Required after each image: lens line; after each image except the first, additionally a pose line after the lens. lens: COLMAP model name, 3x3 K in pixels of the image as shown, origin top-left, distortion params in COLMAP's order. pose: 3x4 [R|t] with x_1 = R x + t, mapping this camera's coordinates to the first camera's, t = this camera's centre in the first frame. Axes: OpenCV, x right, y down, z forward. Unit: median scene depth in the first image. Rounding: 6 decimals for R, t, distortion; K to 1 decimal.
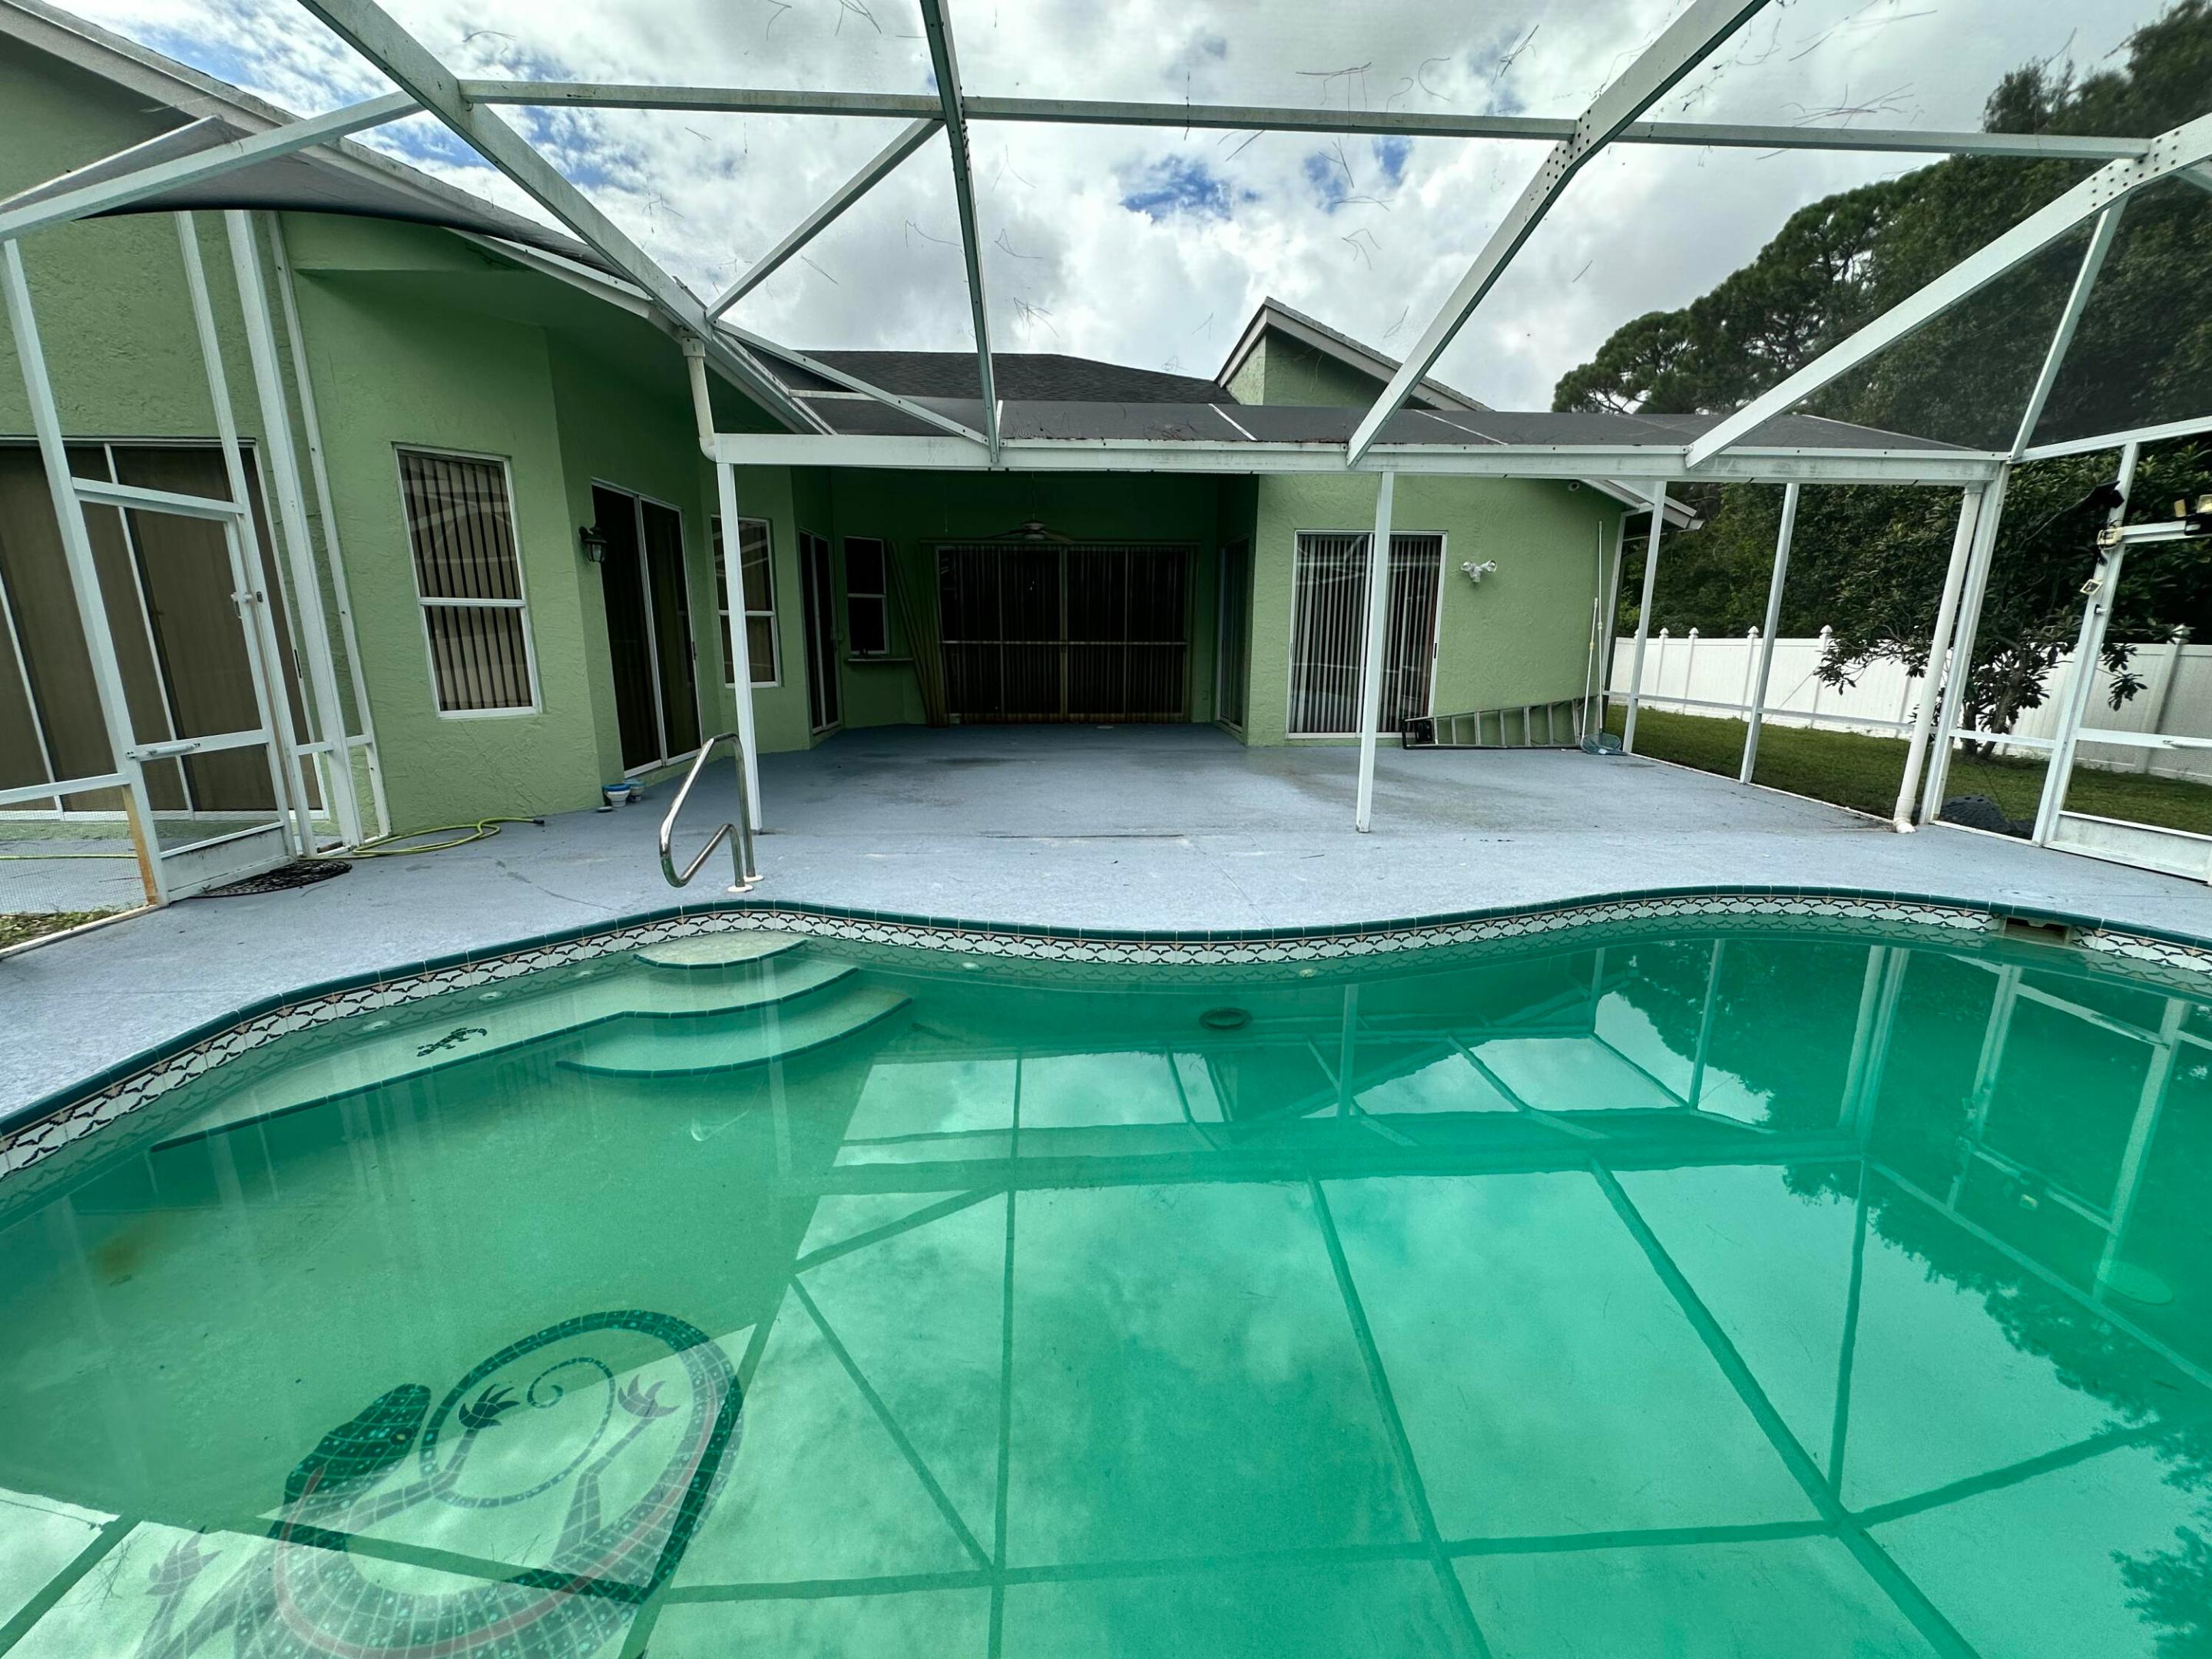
lens RADIAL K [[892.1, 0, 1104.4], [0, 892.1, 824.8], [0, 0, 1]] dist [0.000176, 0.000037]
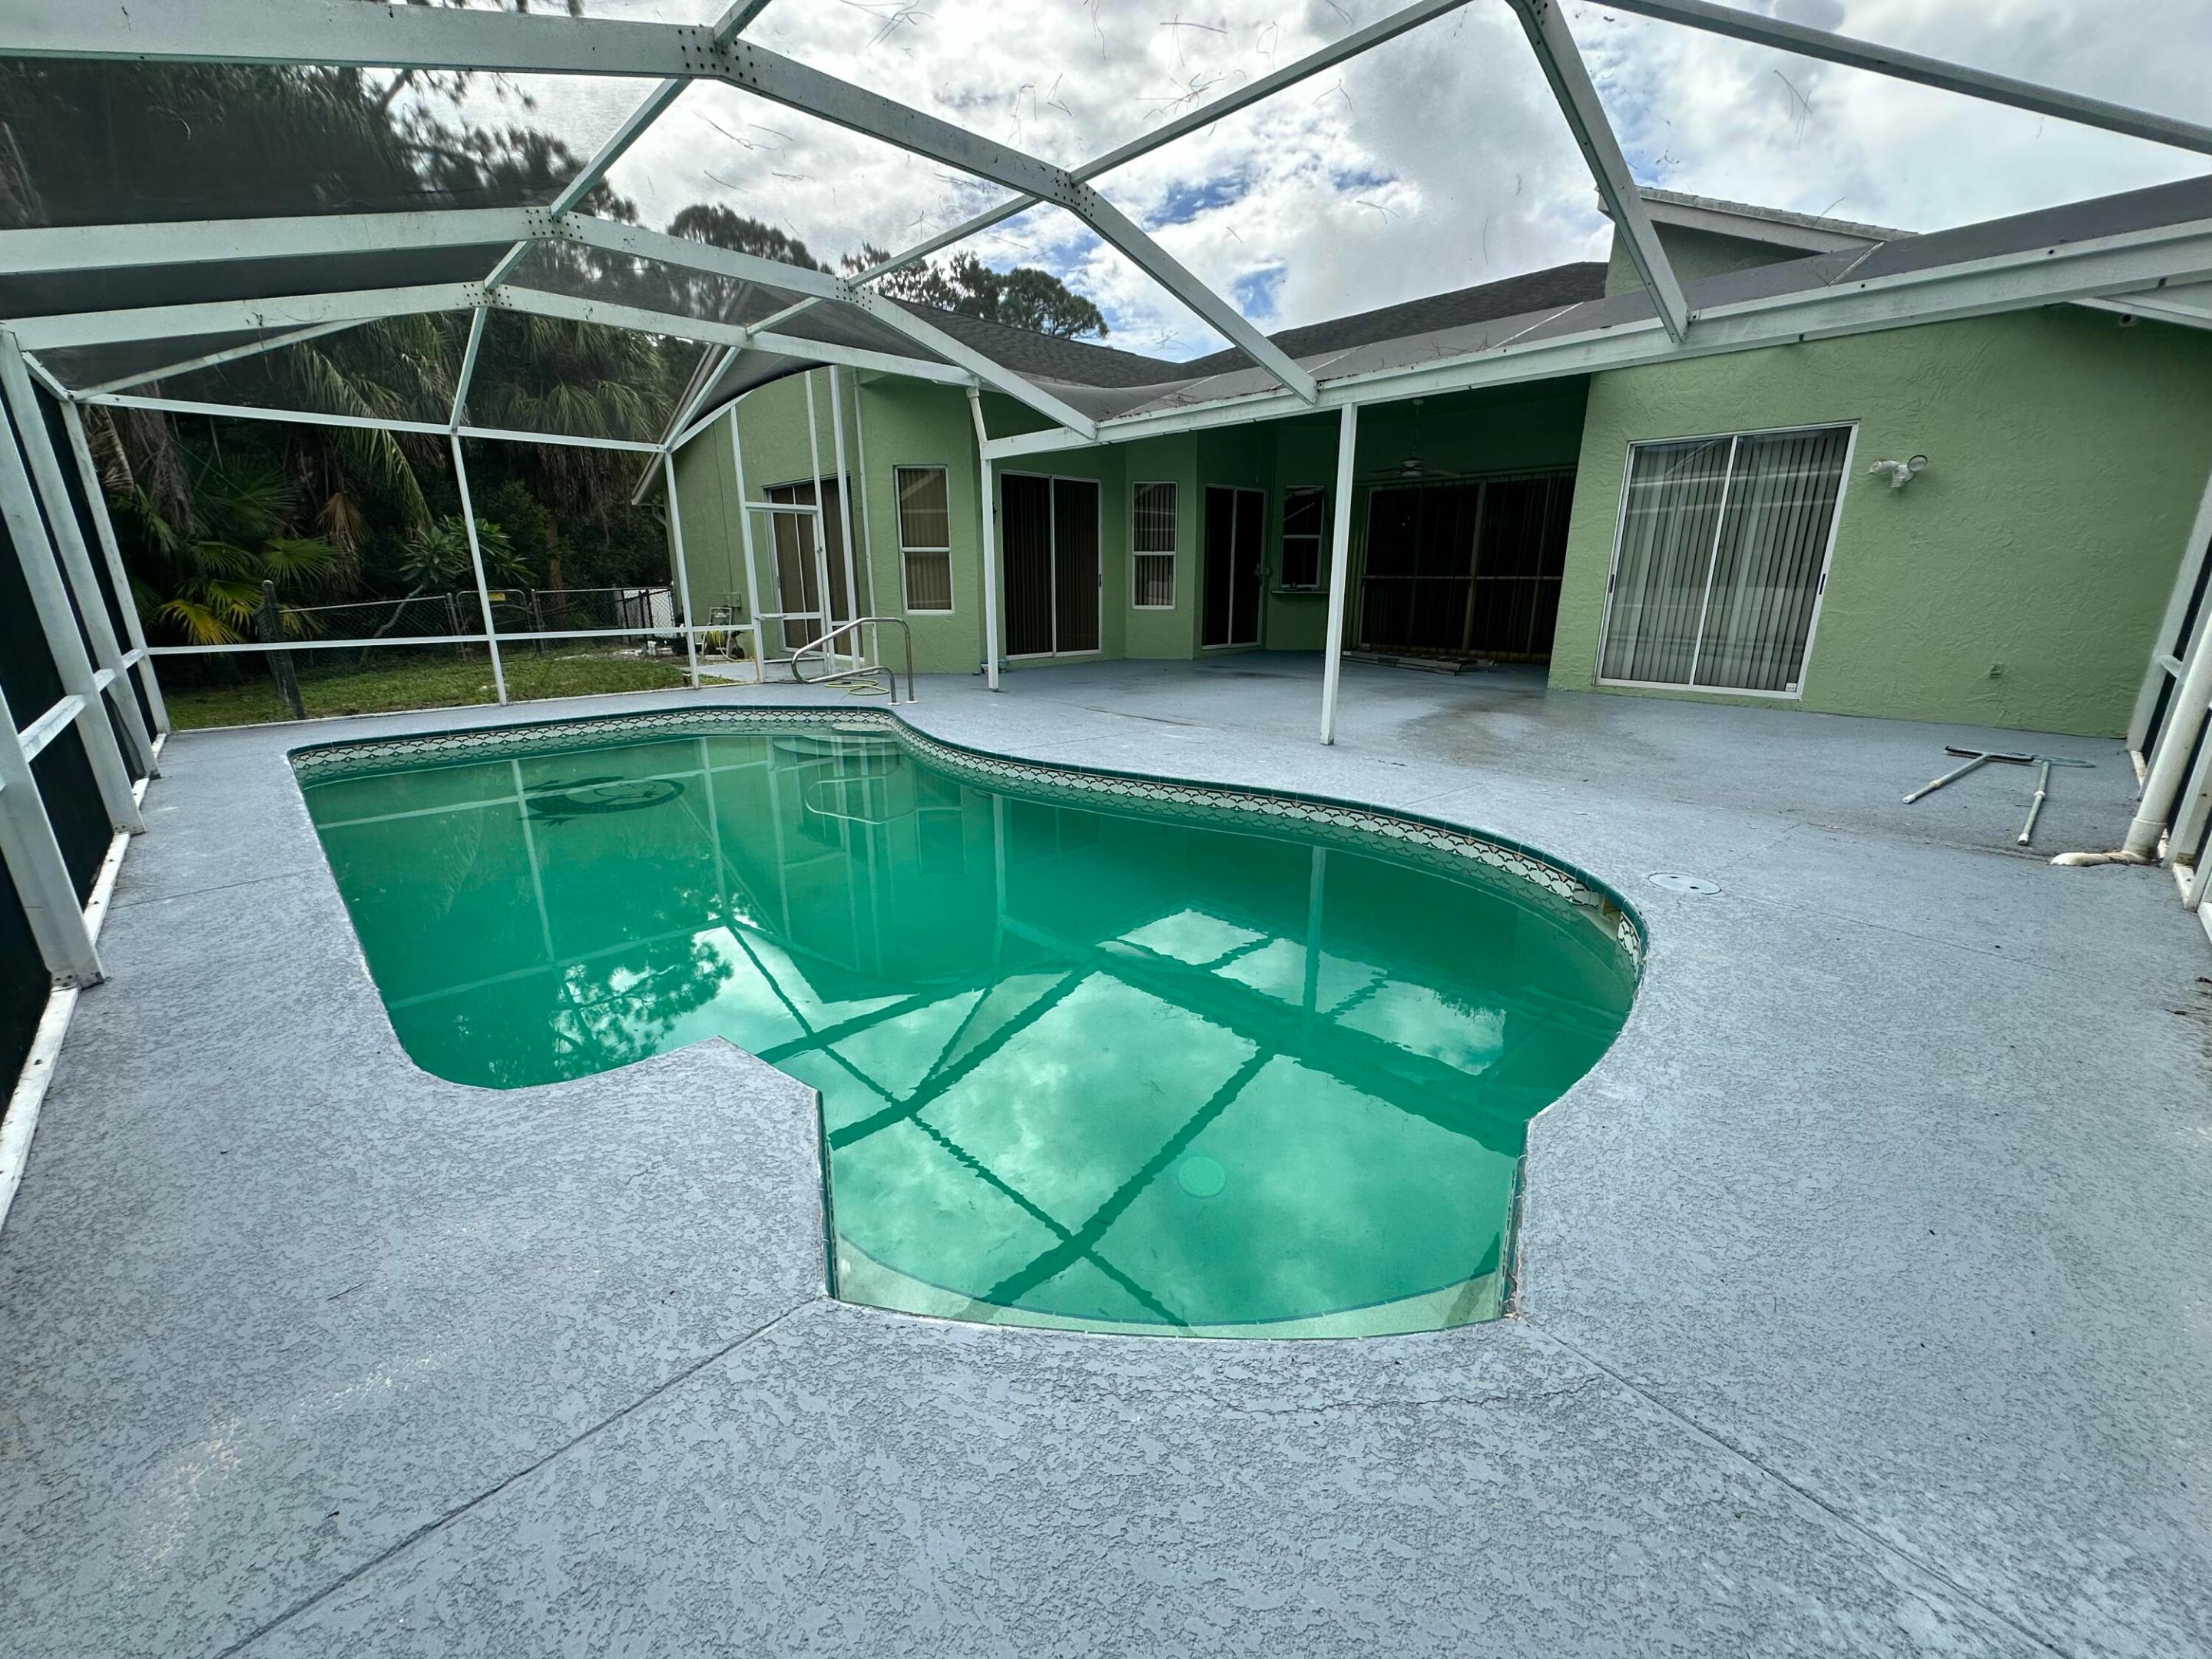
lens RADIAL K [[884.0, 0, 1101.0], [0, 884.0, 823.2], [0, 0, 1]] dist [0.001443, -0.000123]
pose [[0.645856, 0.201410, -0.736413, 1.004309], [-0.158958, 0.978910, 0.128323, 0.008565], [0.746728, 0.034180, 0.664250, 0.091603]]
